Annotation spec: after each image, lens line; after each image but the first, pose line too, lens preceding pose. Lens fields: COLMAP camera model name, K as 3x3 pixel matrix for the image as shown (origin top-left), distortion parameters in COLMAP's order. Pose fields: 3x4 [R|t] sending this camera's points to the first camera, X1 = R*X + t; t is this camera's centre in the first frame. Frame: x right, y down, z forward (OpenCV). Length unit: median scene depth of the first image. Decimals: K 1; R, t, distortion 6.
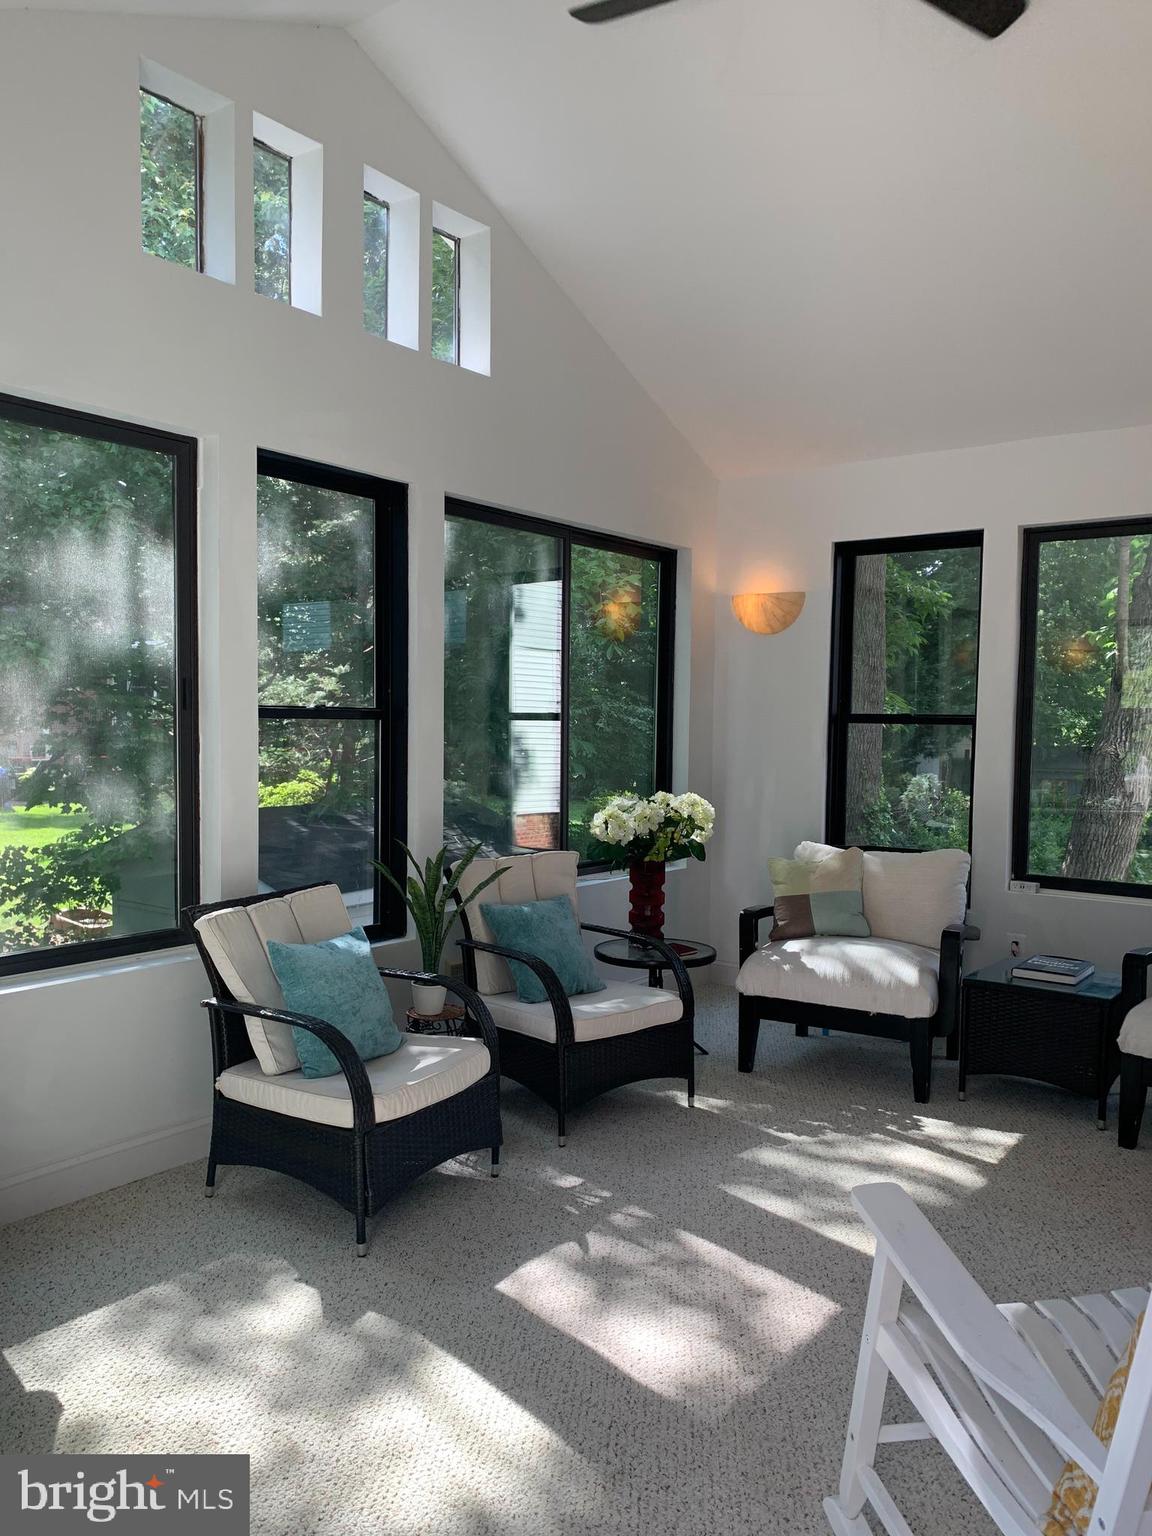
lens RADIAL K [[1181.7, 0, 576.6], [0, 1181.7, 769.3], [0, 0, 1]] dist [0.045271, -0.044619]
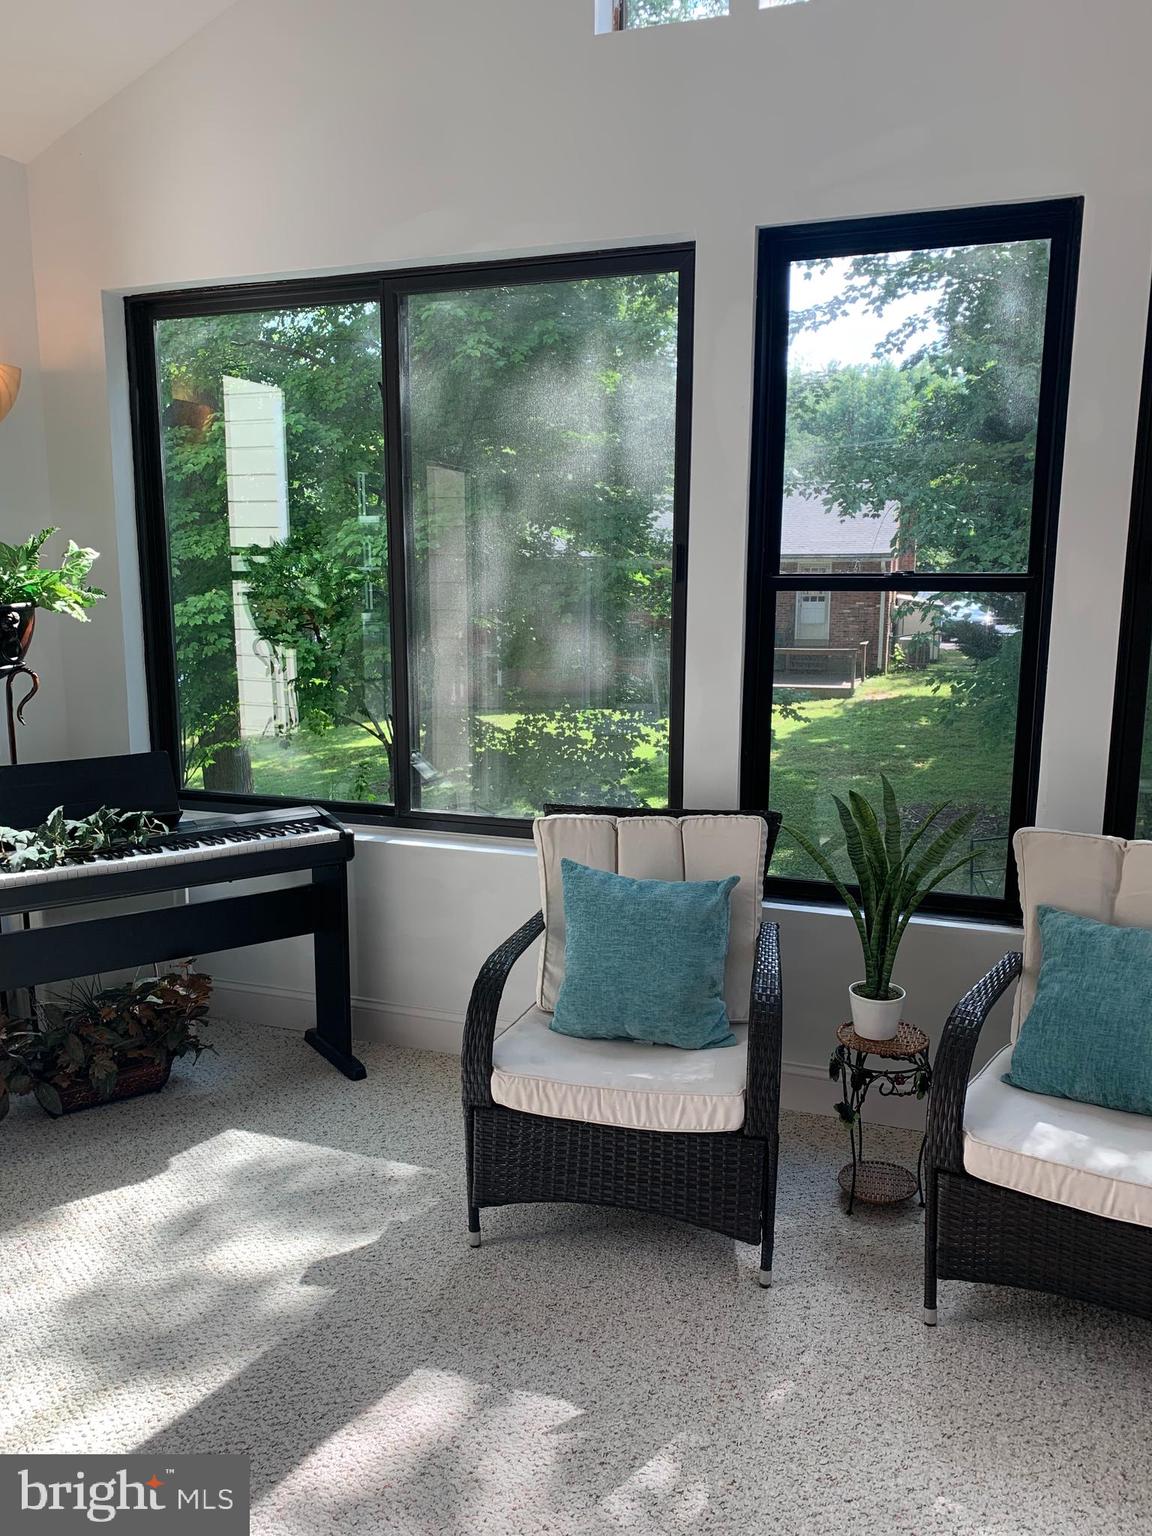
lens RADIAL K [[1181.7, 0, 576.7], [0, 1181.7, 770.2], [0, 0, 1]] dist [0.045271, -0.044619]
pose [[0.340061, 0.142869, -0.929488, 0.498184], [-0.047157, 0.989740, 0.134877, -0.028373], [0.939220, -0.002035, 0.343309, 0.725241]]
